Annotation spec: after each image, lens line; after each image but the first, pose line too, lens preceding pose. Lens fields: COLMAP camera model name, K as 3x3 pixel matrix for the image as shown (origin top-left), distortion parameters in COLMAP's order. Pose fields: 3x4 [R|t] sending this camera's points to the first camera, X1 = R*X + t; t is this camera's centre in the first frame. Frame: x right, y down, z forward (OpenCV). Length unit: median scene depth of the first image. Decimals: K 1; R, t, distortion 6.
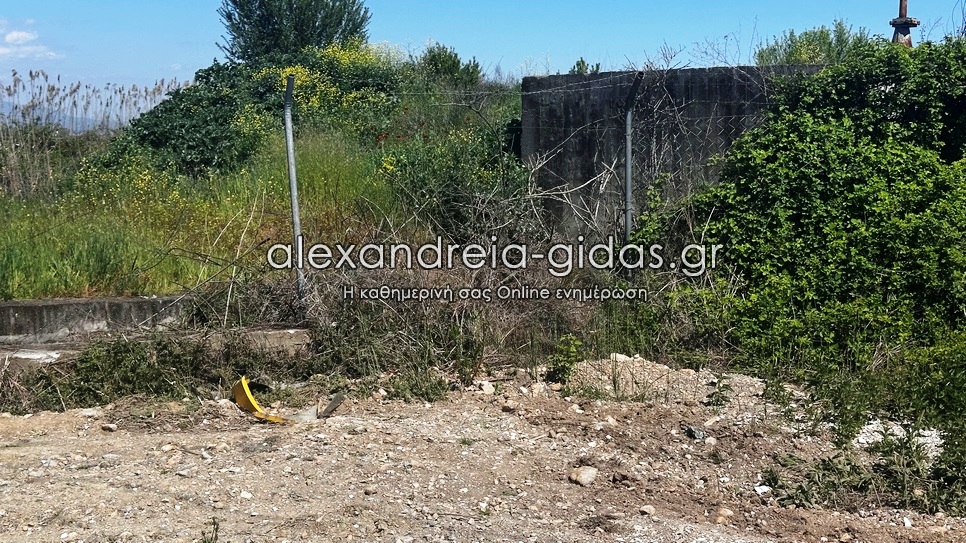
lens RADIAL K [[1340.1, 0, 485.6], [0, 1340.1, 276.8], [0, 0, 1]] dist [0.132899, 0.000000]
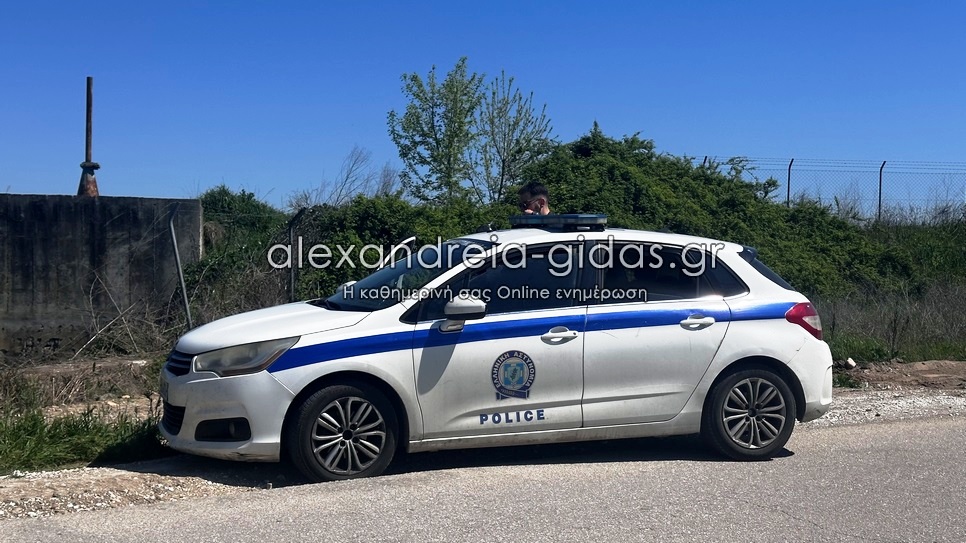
lens RADIAL K [[1340.1, 0, 501.4], [0, 1340.1, 256.0], [0, 0, 1]] dist [0.132899, 0.000000]
pose [[0.643970, 0.015328, 0.764897, -1.128130], [0.066366, 0.994911, -0.075811, 0.067817], [-0.762166, 0.099583, 0.639676, -0.348518]]
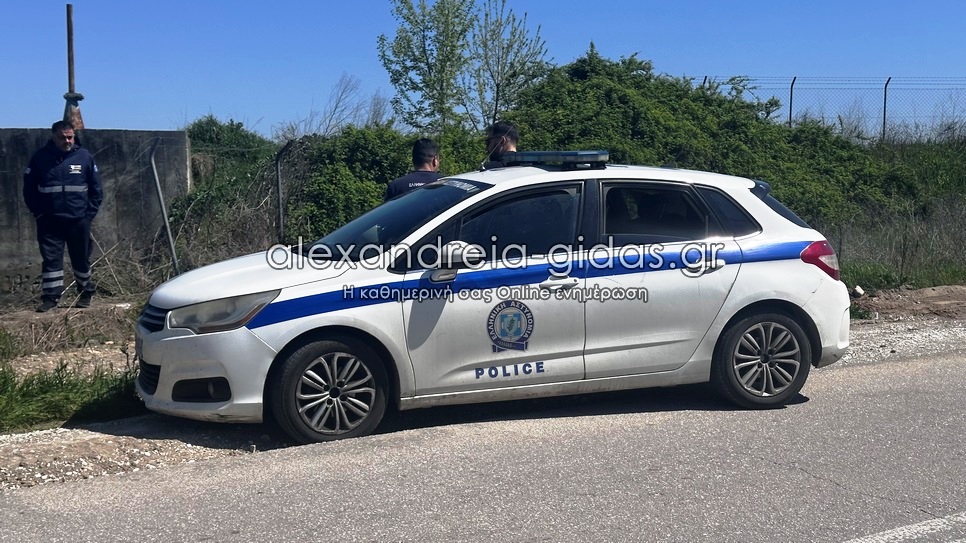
lens RADIAL K [[1340.1, 0, 490.7], [0, 1340.1, 270.5], [0, 0, 1]] dist [0.132899, 0.000000]
pose [[0.647984, -0.047628, 0.760163, -1.079338], [0.082611, 0.996550, -0.007981, 0.050775], [-0.757161, 0.067969, 0.649683, -0.310642]]
